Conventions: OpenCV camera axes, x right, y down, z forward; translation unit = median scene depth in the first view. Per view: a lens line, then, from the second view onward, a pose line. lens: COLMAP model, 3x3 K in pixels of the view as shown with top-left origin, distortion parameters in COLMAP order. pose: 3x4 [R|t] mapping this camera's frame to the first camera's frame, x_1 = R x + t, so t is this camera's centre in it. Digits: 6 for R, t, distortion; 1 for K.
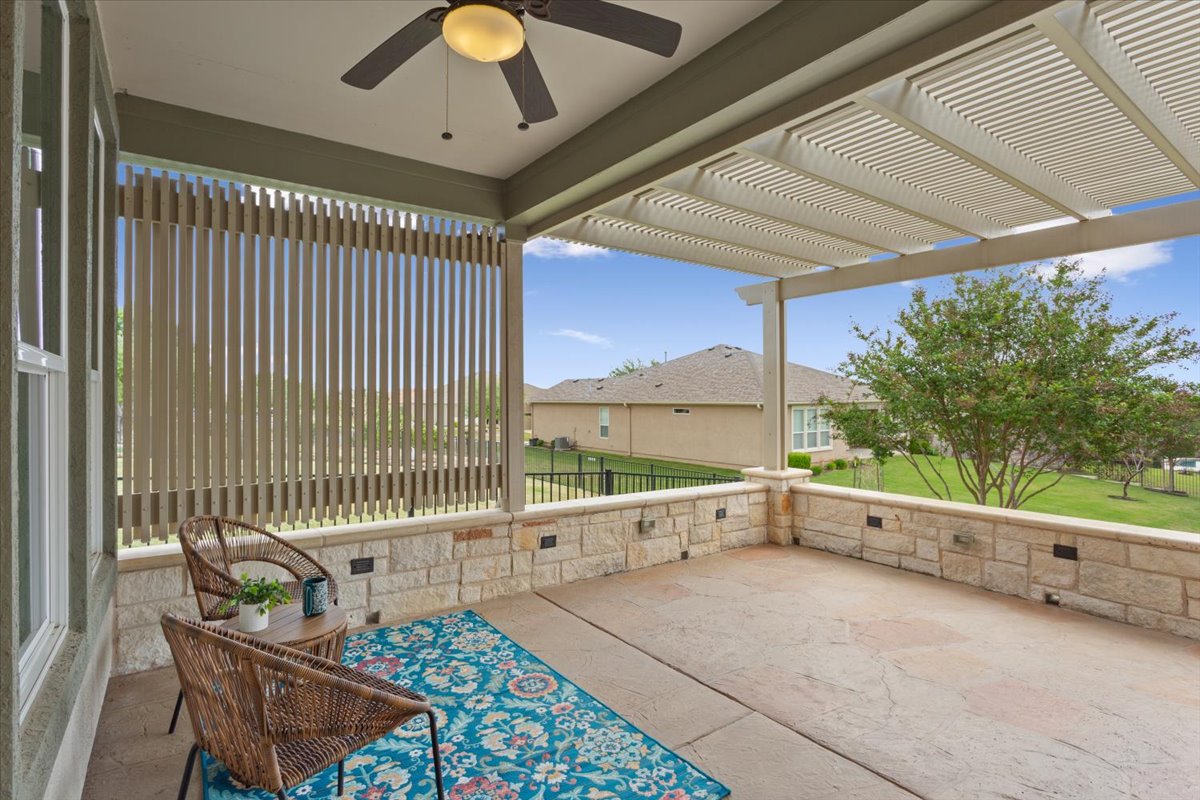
lens RADIAL K [[586.8, 0, 594.9], [0, 586.8, 394.2], [0, 0, 1]] dist [-0.002740, -0.000322]
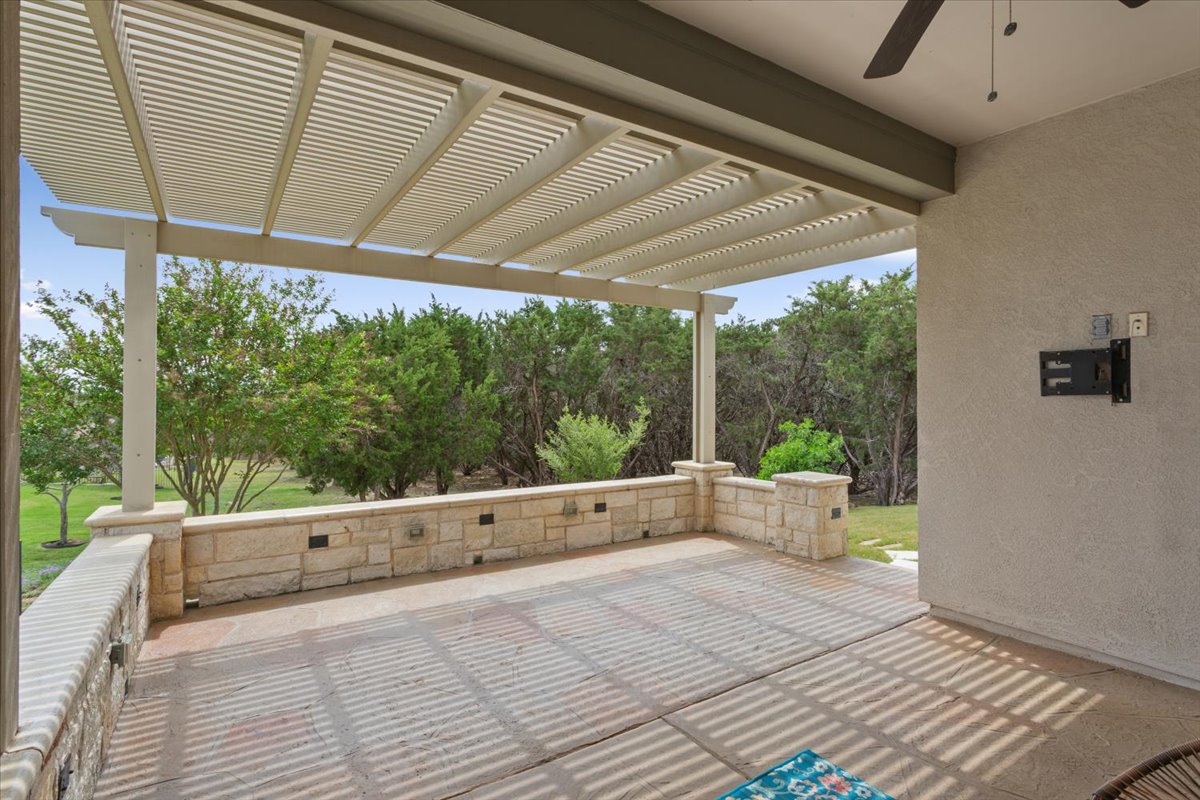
lens RADIAL K [[586.8, 0, 594.9], [0, 586.8, 394.2], [0, 0, 1]] dist [-0.002740, -0.000322]
pose [[0.059125, 0.007034, 0.998226, -0.402374], [-0.007538, 0.999950, -0.006600, 0.000599], [-0.998222, -0.007135, 0.059175, 0.584337]]
